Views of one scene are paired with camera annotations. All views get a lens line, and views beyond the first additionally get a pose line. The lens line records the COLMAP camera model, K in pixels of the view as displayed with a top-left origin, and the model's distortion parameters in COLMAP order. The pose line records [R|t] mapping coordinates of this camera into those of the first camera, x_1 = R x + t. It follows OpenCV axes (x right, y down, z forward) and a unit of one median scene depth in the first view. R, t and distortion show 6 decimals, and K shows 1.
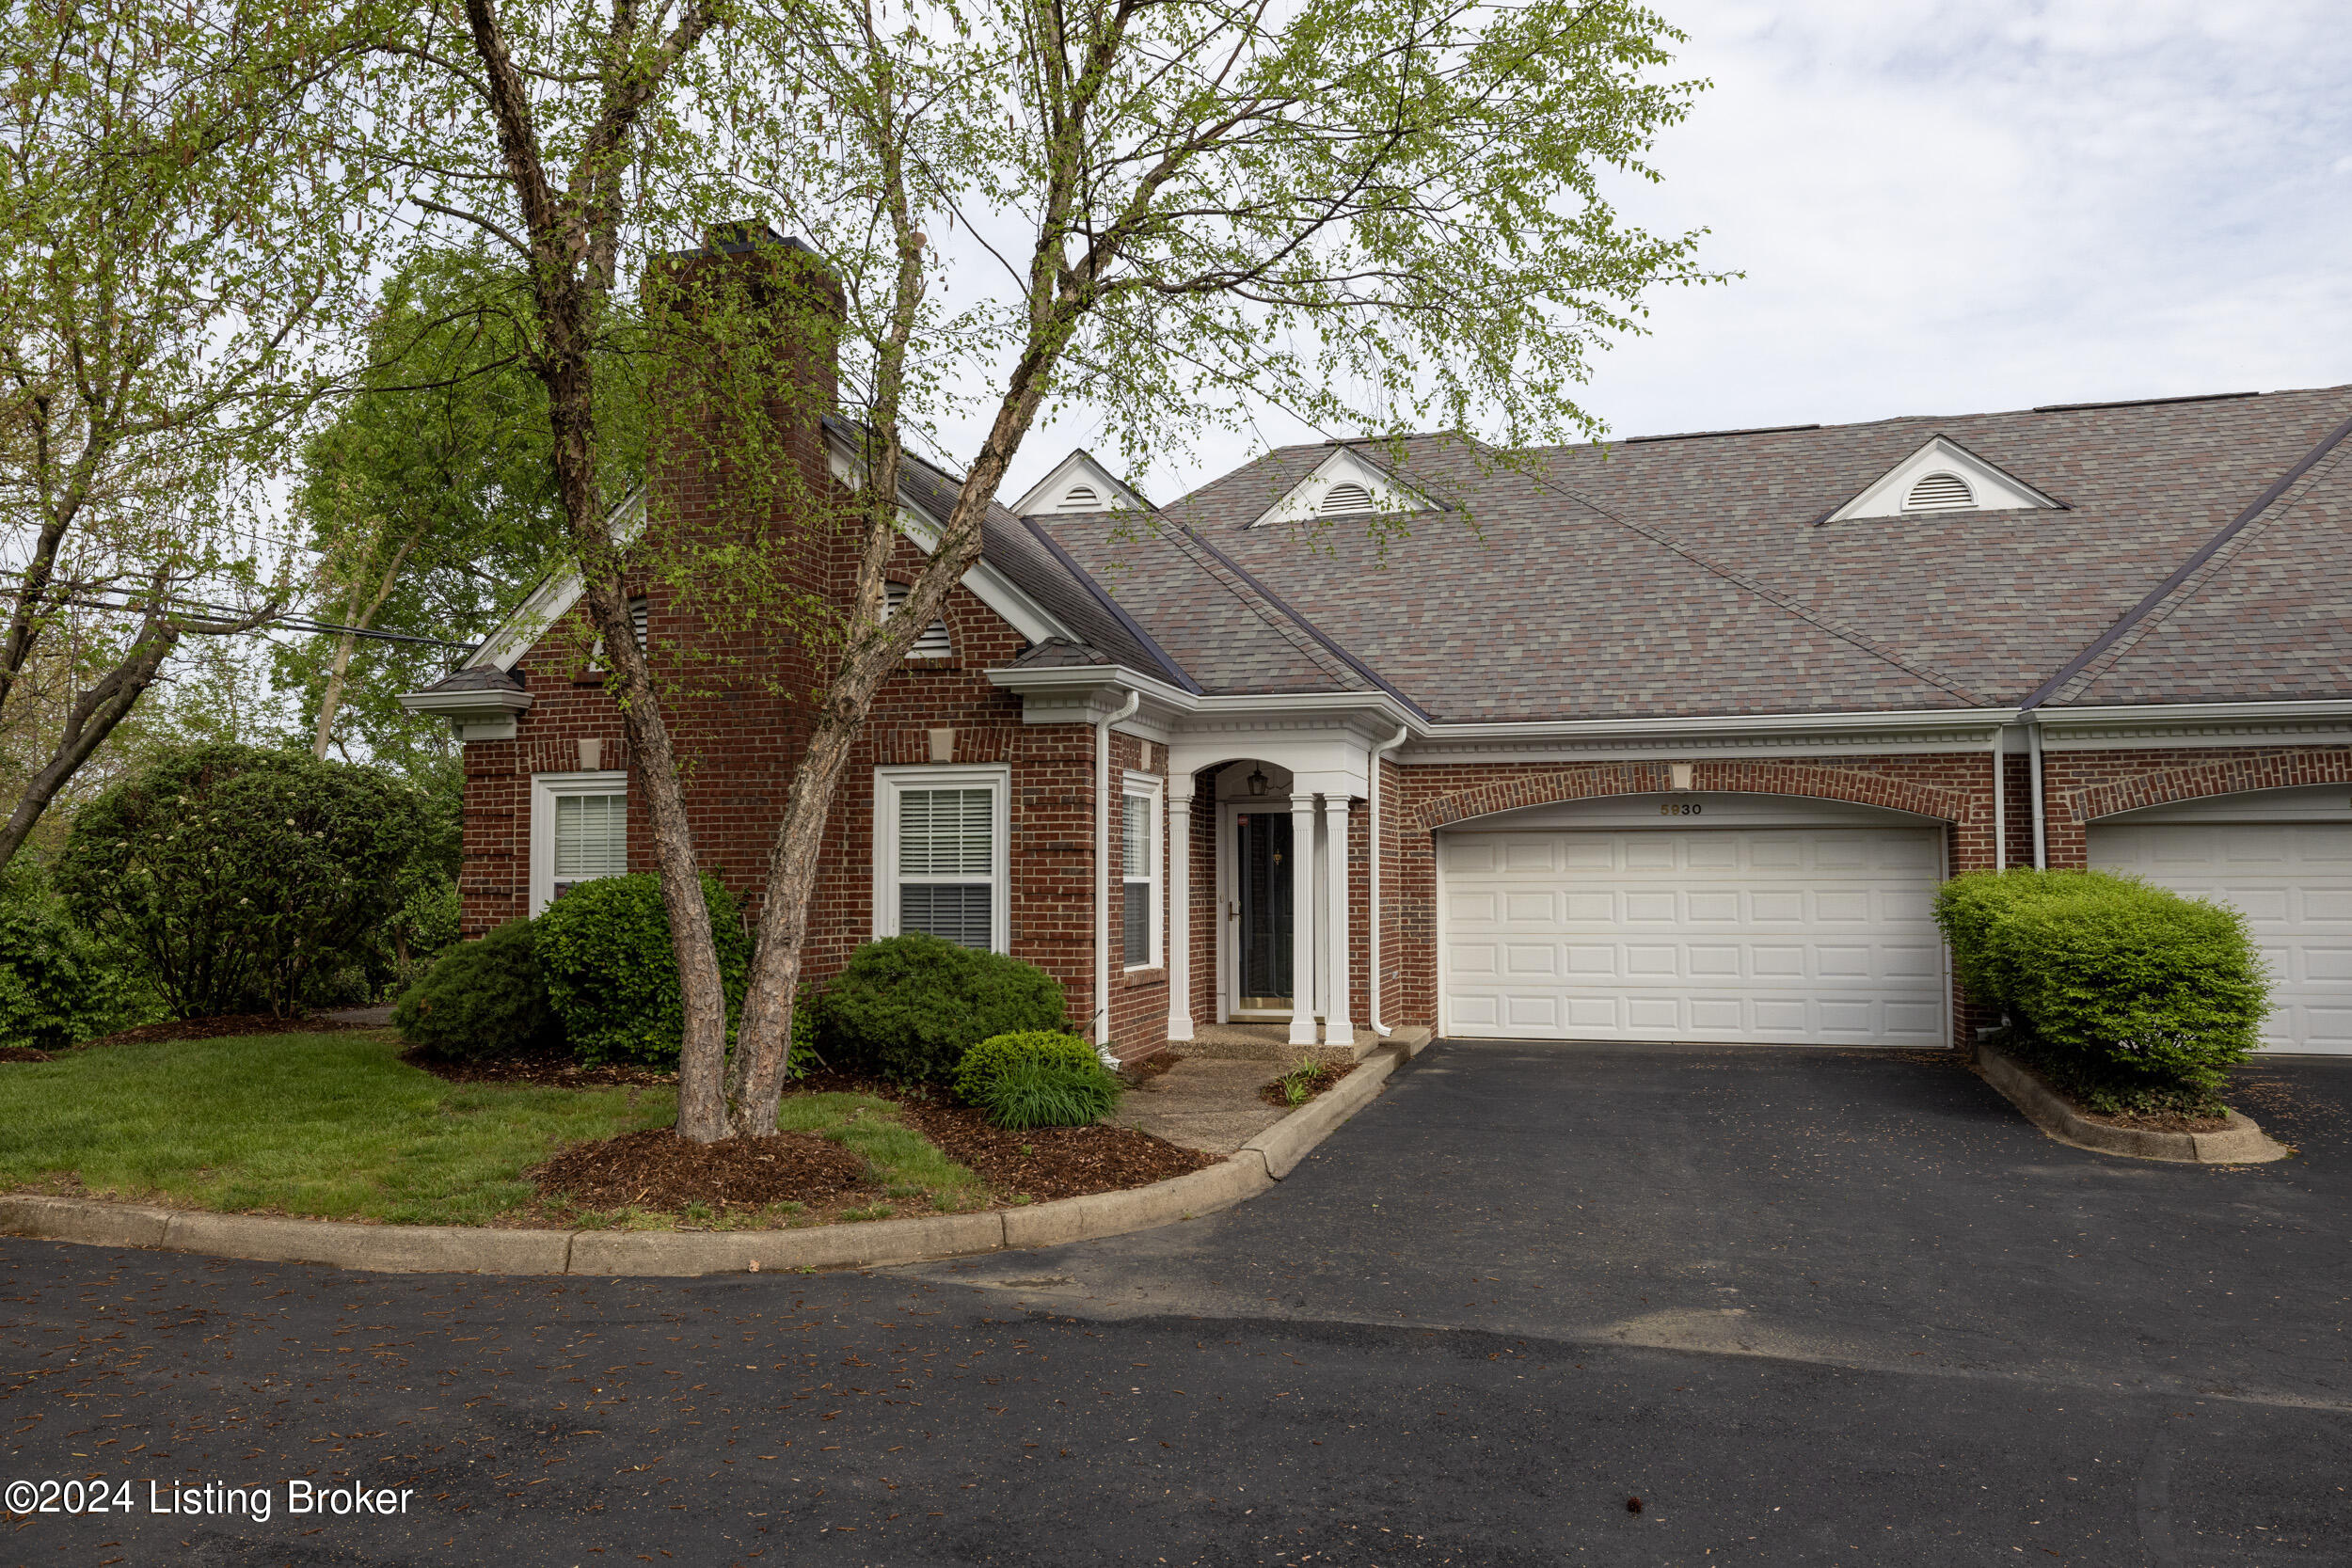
lens RADIAL K [[1704.8, 0, 1176.0], [0, 1704.8, 784.0], [0, 0, 1]] dist [0.001805, 0.000701]
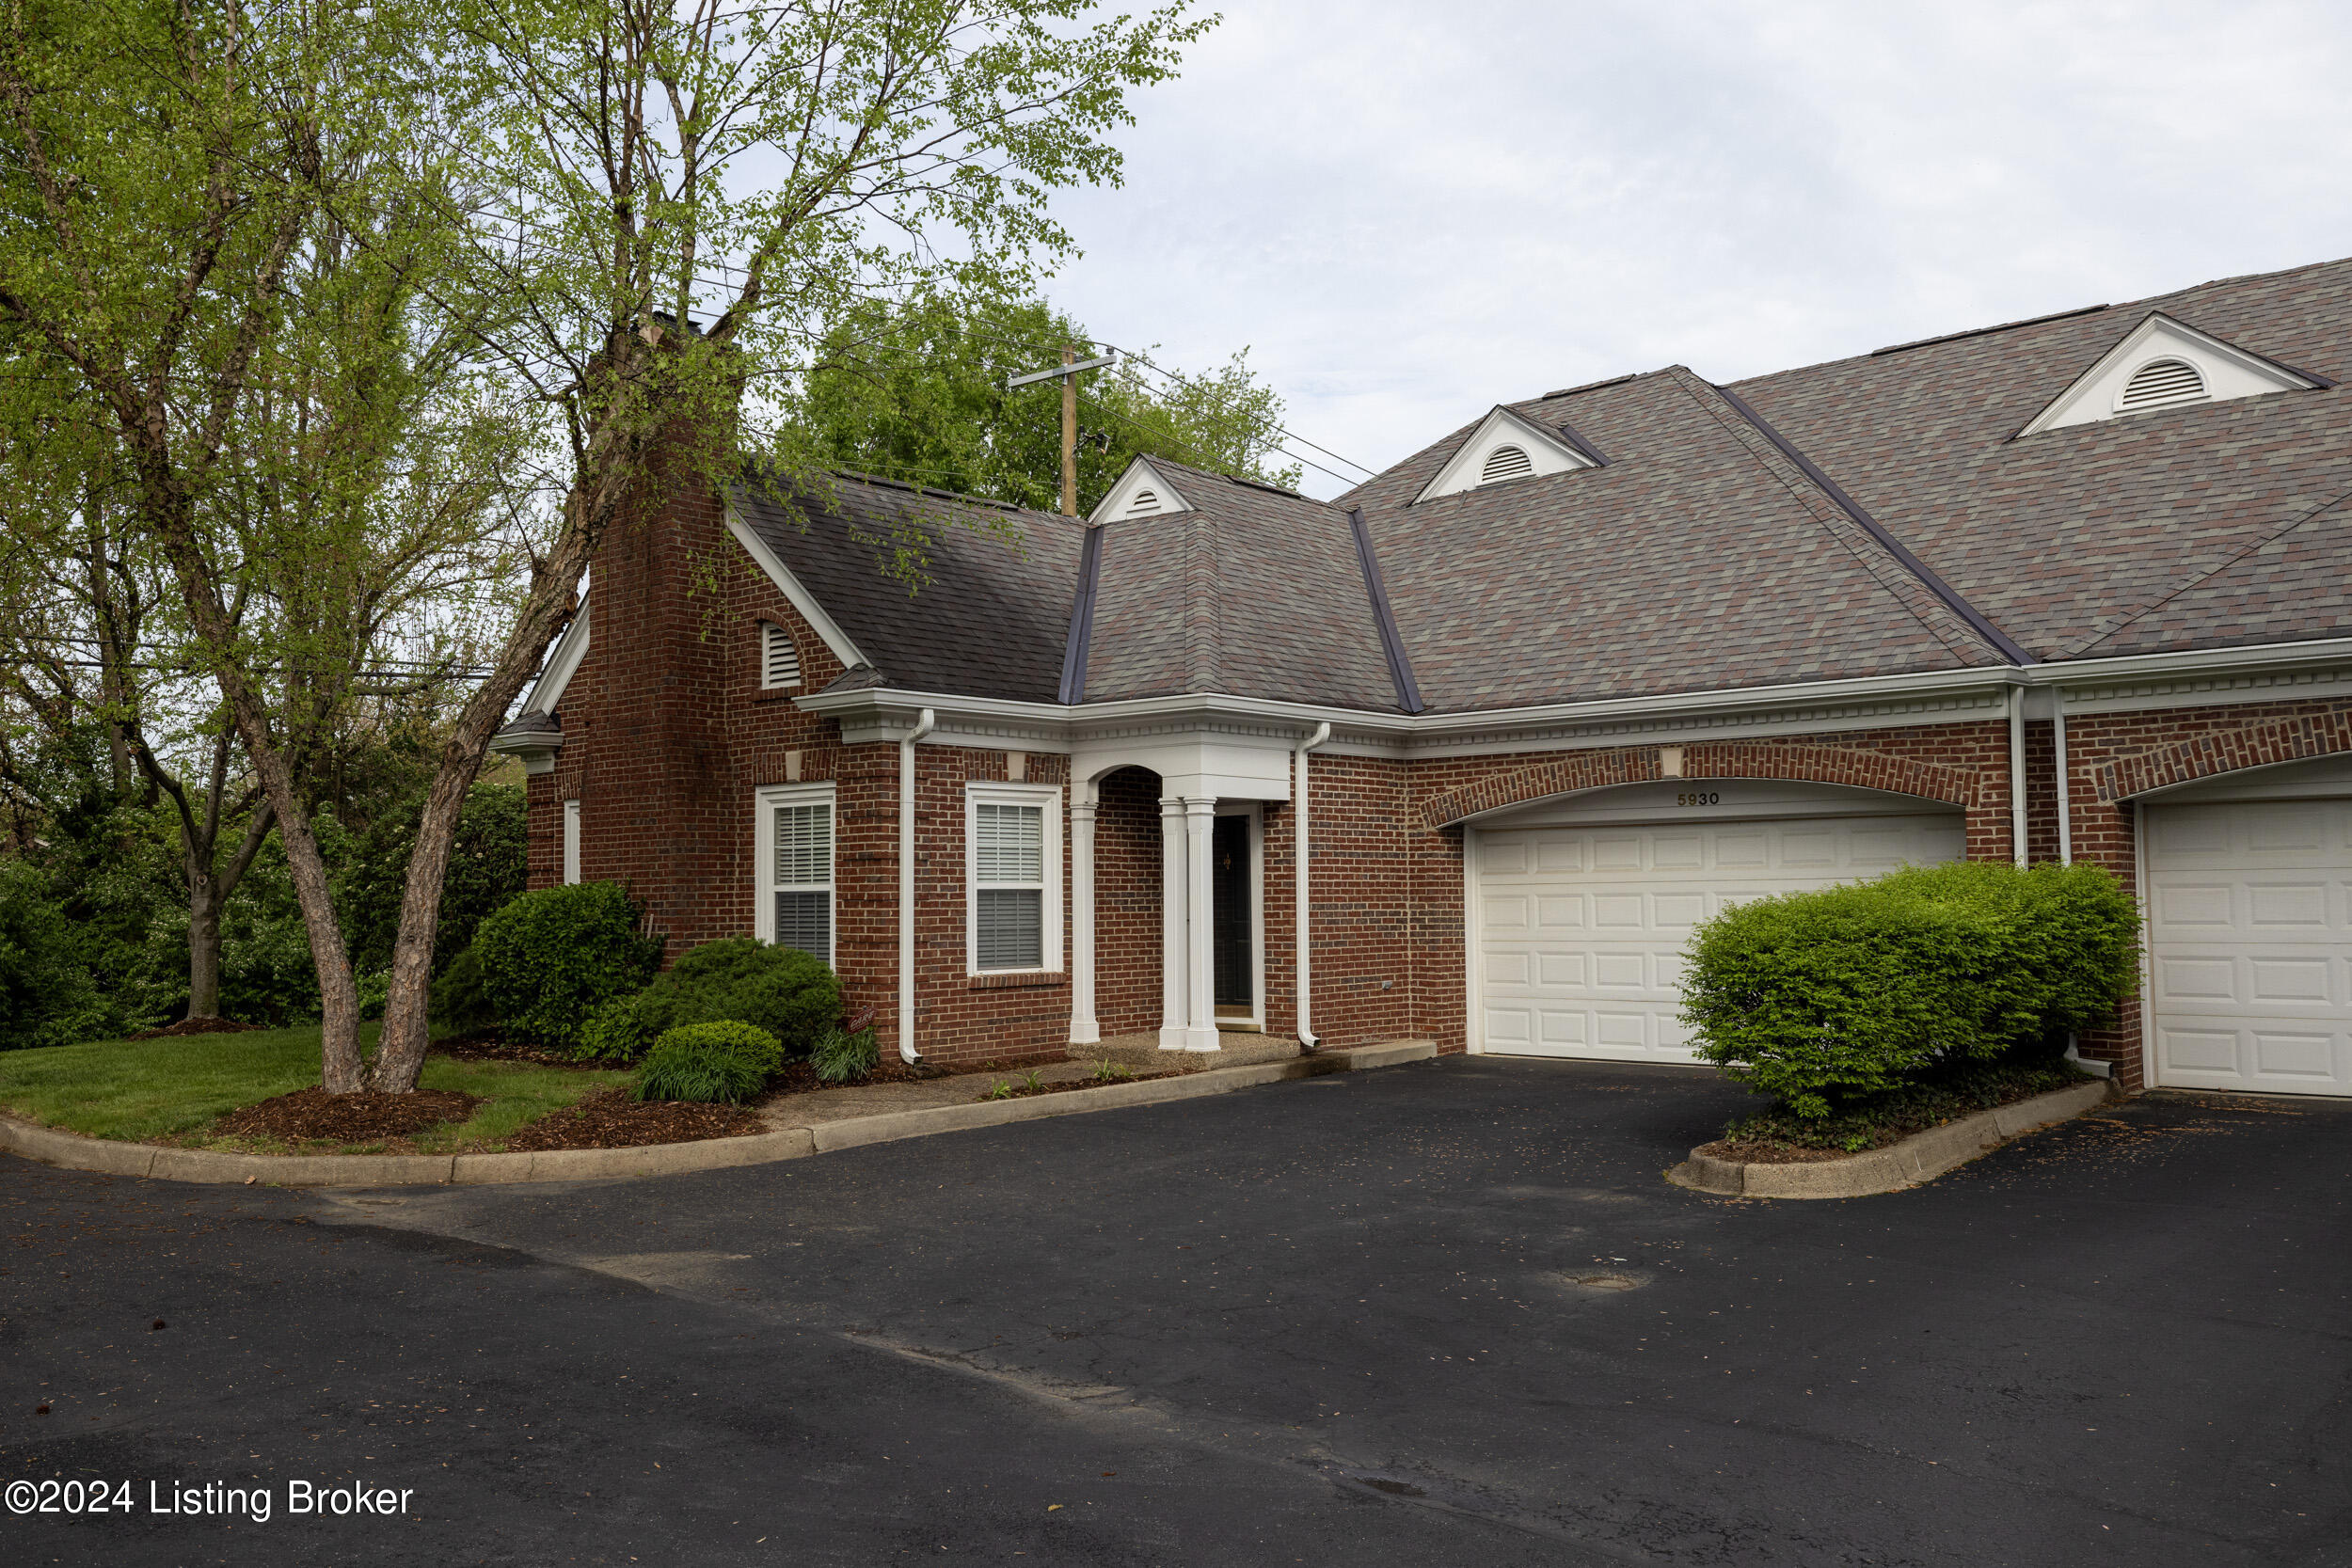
lens RADIAL K [[1976.0, 0, 1176.0], [0, 1976.0, 784.0], [0, 0, 1]] dist [0.001837, 0.000697]
pose [[0.894628, -0.033152, -0.445581, 0.558215], [0.034472, 0.999392, -0.005144, 0.003363], [0.445480, -0.010758, 0.895227, -0.029123]]
